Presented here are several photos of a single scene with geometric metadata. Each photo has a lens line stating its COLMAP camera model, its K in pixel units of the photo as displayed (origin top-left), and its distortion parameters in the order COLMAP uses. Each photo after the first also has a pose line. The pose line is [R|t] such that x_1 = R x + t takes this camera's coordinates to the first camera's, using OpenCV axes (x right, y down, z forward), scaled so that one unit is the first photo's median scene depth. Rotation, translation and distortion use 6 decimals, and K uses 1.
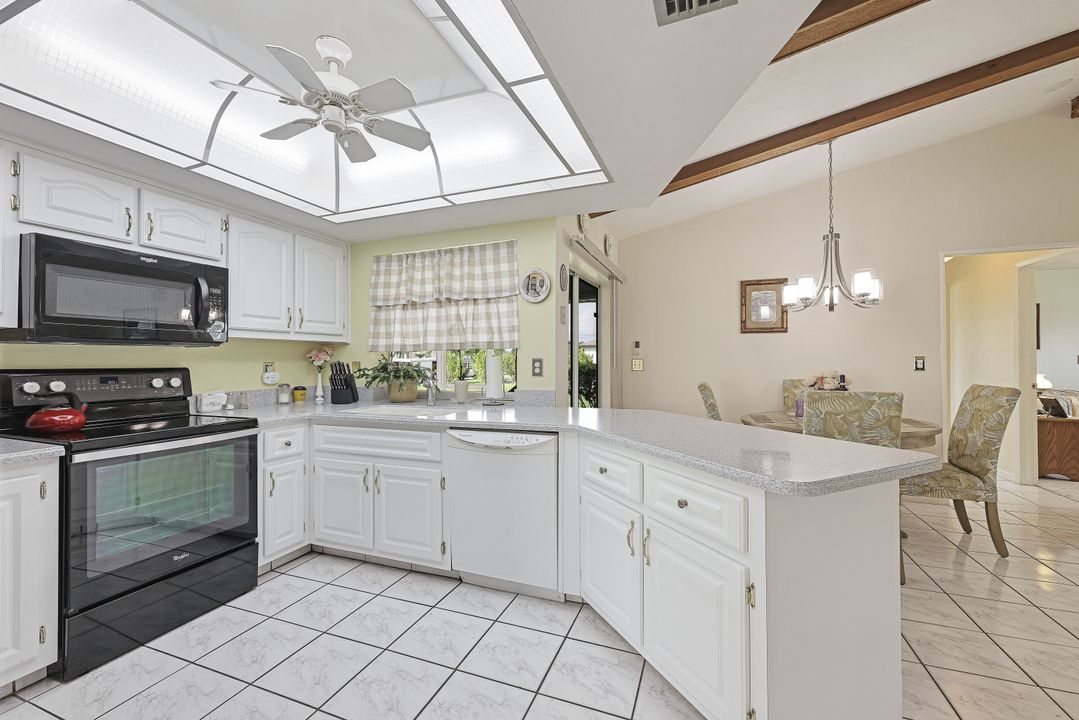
lens RADIAL K [[446.5, 0, 539.5], [0, 446.5, 360.0], [0, 0, 1]] dist [0.001681, 0.000275]
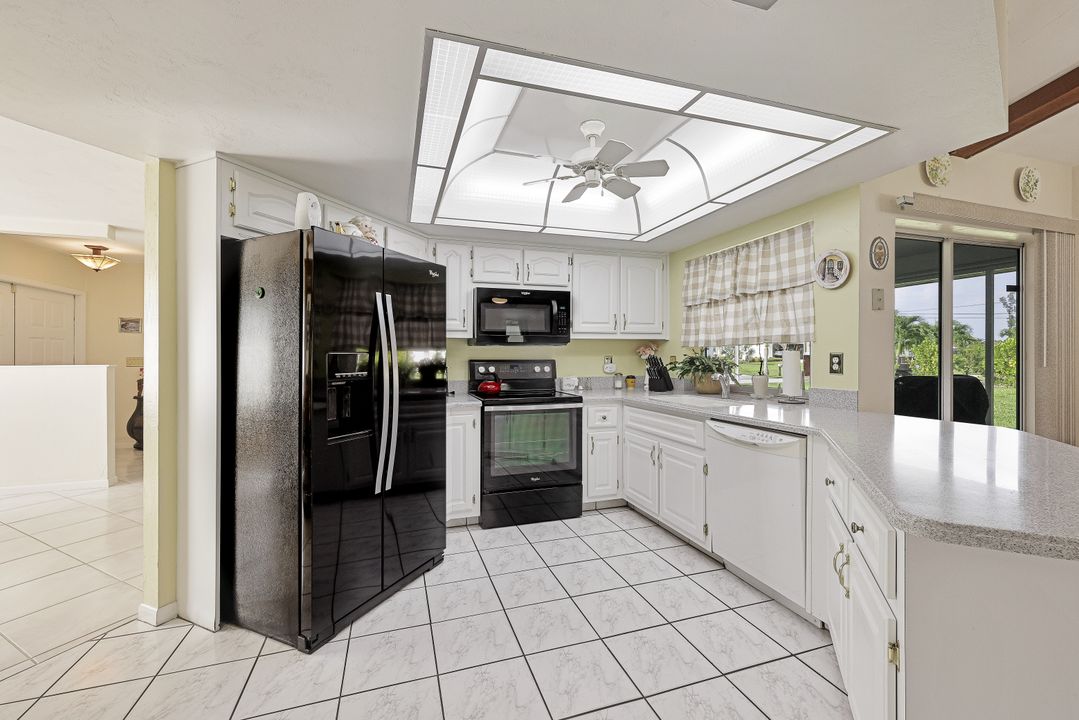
lens RADIAL K [[443.6, 0, 534.1], [0, 443.6, 355.2], [0, 0, 1]] dist [0.010196, 0.000290]
pose [[0.634352, 0.001989, -0.773042, 0.290783], [0.001598, 0.999991, 0.003885, -0.003610], [0.773043, -0.003700, 0.634343, 0.000083]]
